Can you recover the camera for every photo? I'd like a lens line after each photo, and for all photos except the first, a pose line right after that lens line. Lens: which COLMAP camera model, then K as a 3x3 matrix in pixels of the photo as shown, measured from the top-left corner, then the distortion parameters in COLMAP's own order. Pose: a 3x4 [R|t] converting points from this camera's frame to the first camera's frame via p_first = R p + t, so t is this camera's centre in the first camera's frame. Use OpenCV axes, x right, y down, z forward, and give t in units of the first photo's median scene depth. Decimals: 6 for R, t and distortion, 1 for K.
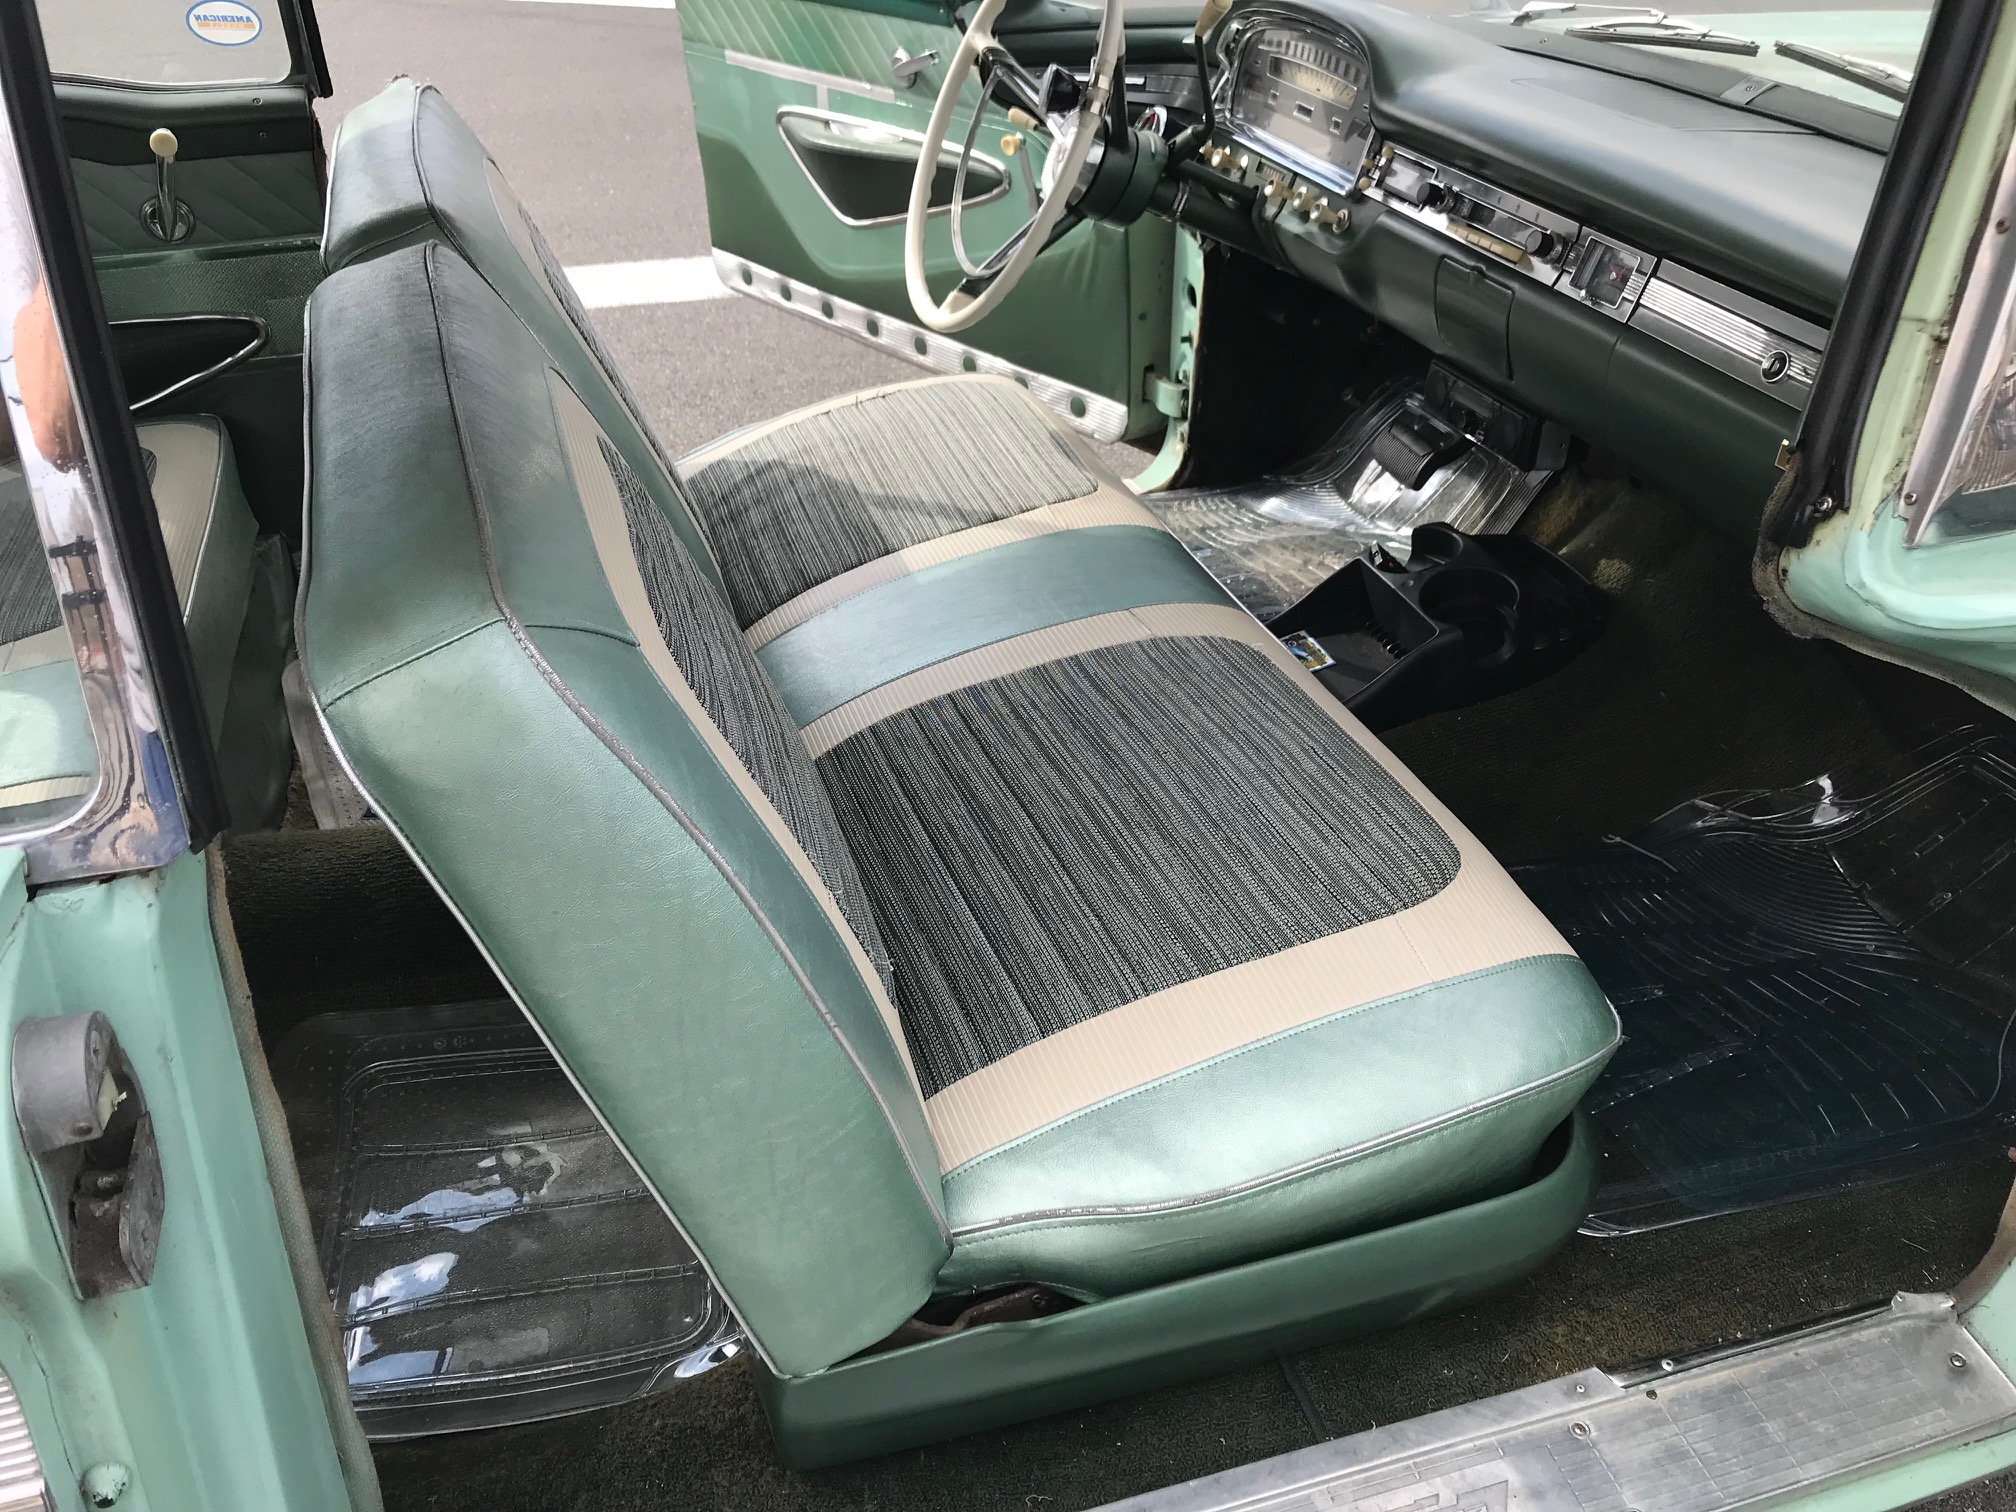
lens RADIAL K [[1668.4, 0, 1006.3], [0, 1668.4, 718.0], [0, 0, 1]] dist [0.078144, -0.137474]
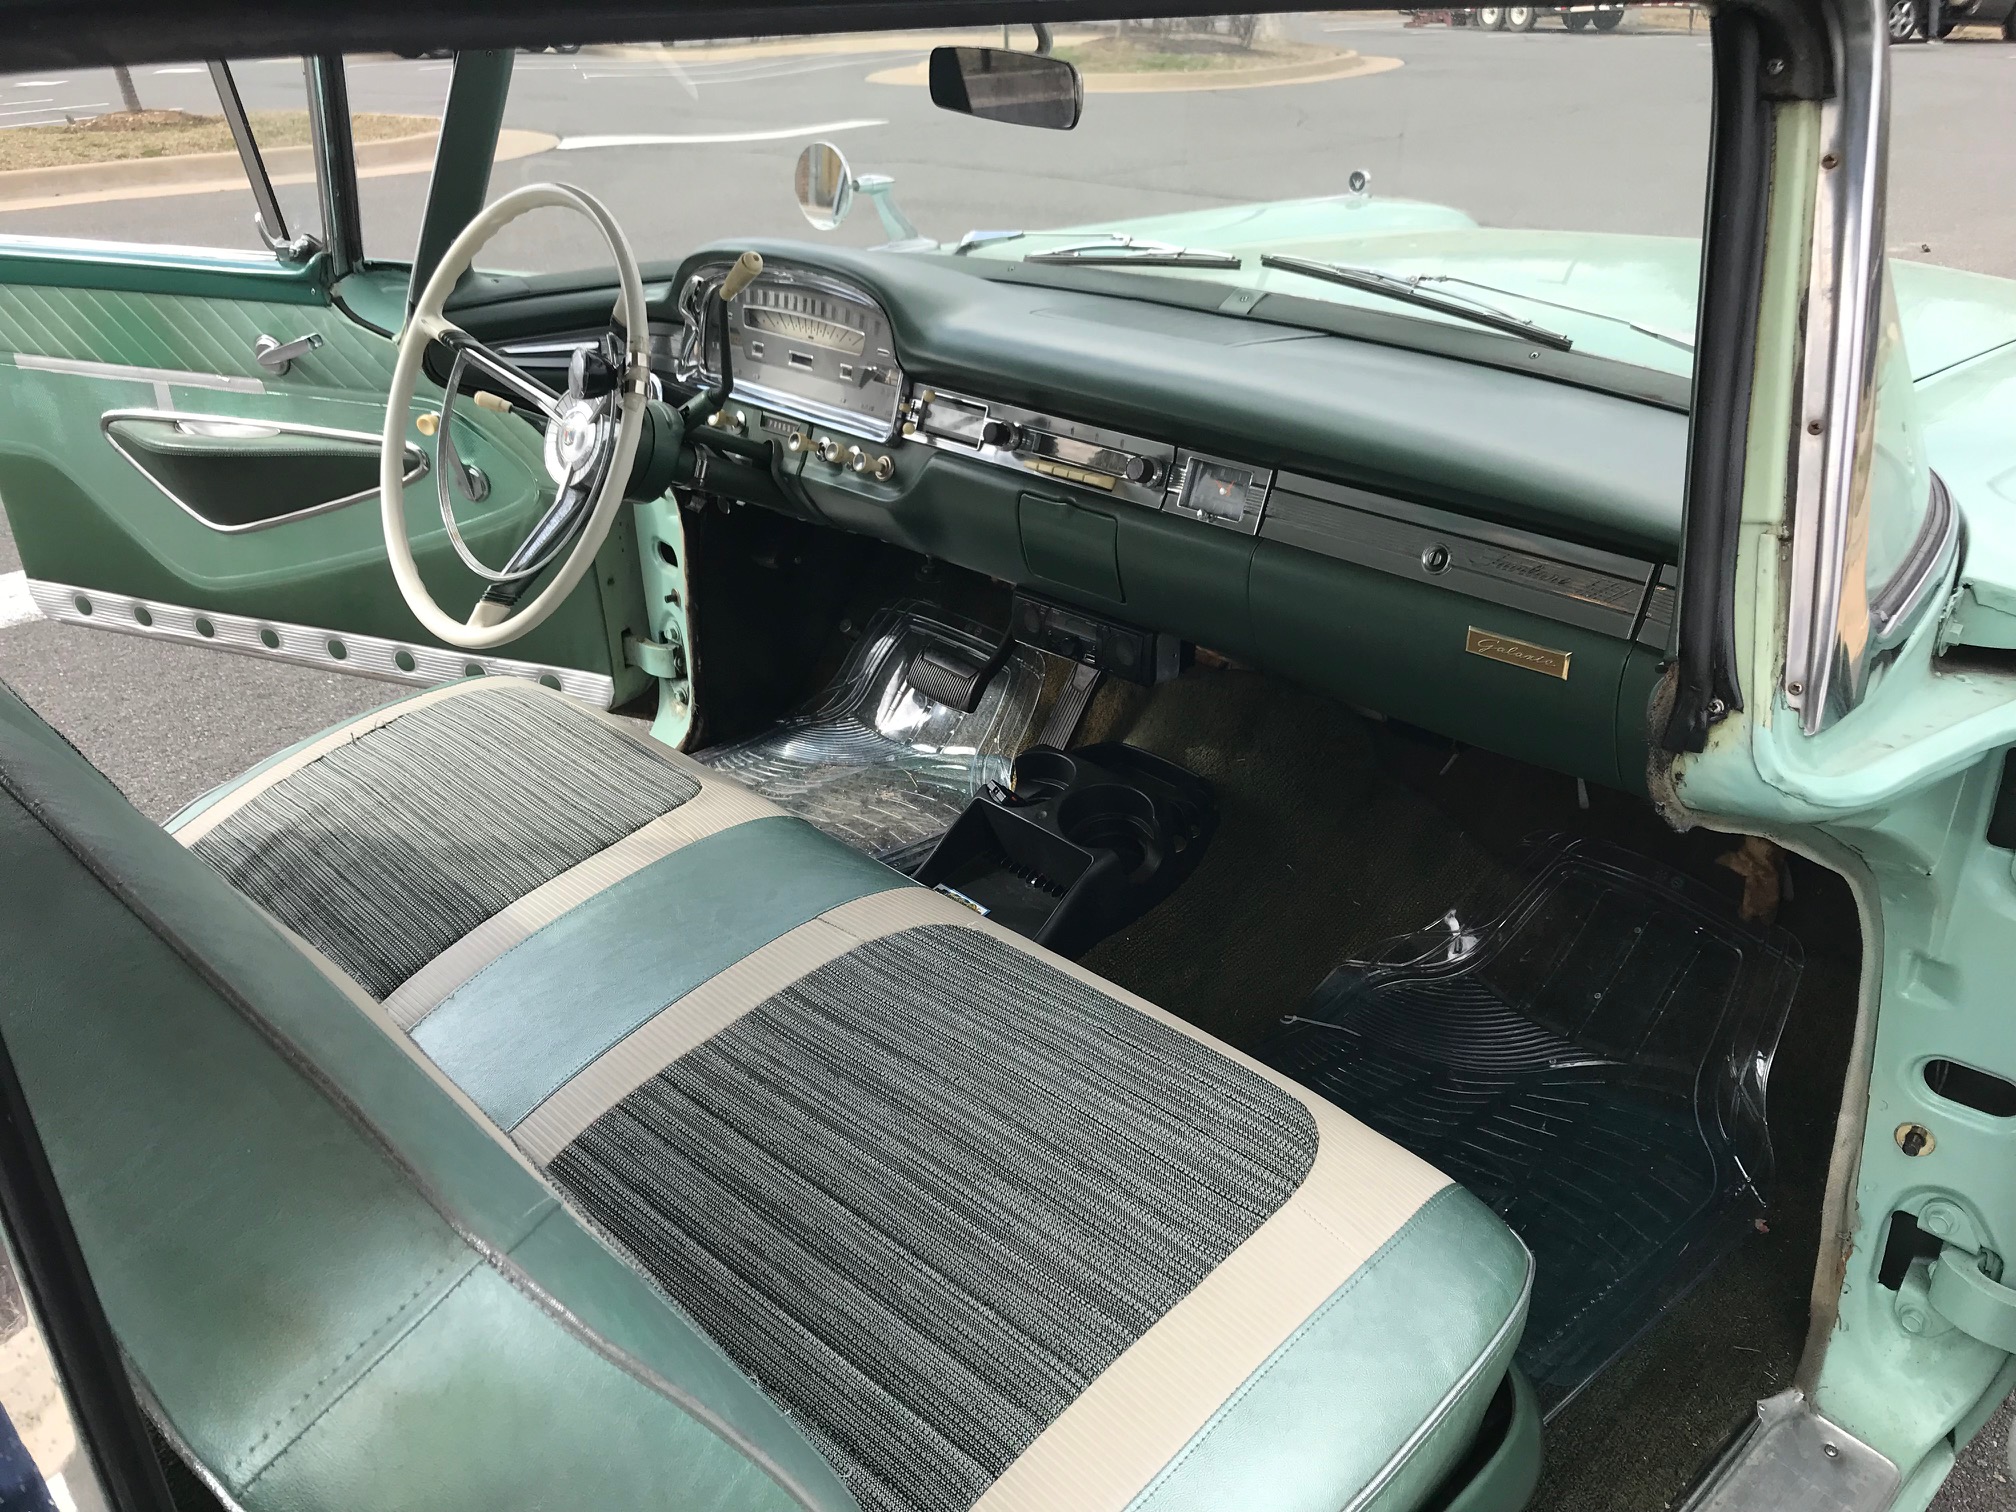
lens RADIAL K [[1668.4, 0, 1006.3], [0, 1668.4, 718.0], [0, 0, 1]] dist [0.078144, -0.137474]
pose [[0.900533, -0.196986, 0.387605, -0.143417], [0.239969, 0.968583, -0.065279, -0.076851], [-0.362568, 0.151799, 0.919511, 0.110618]]
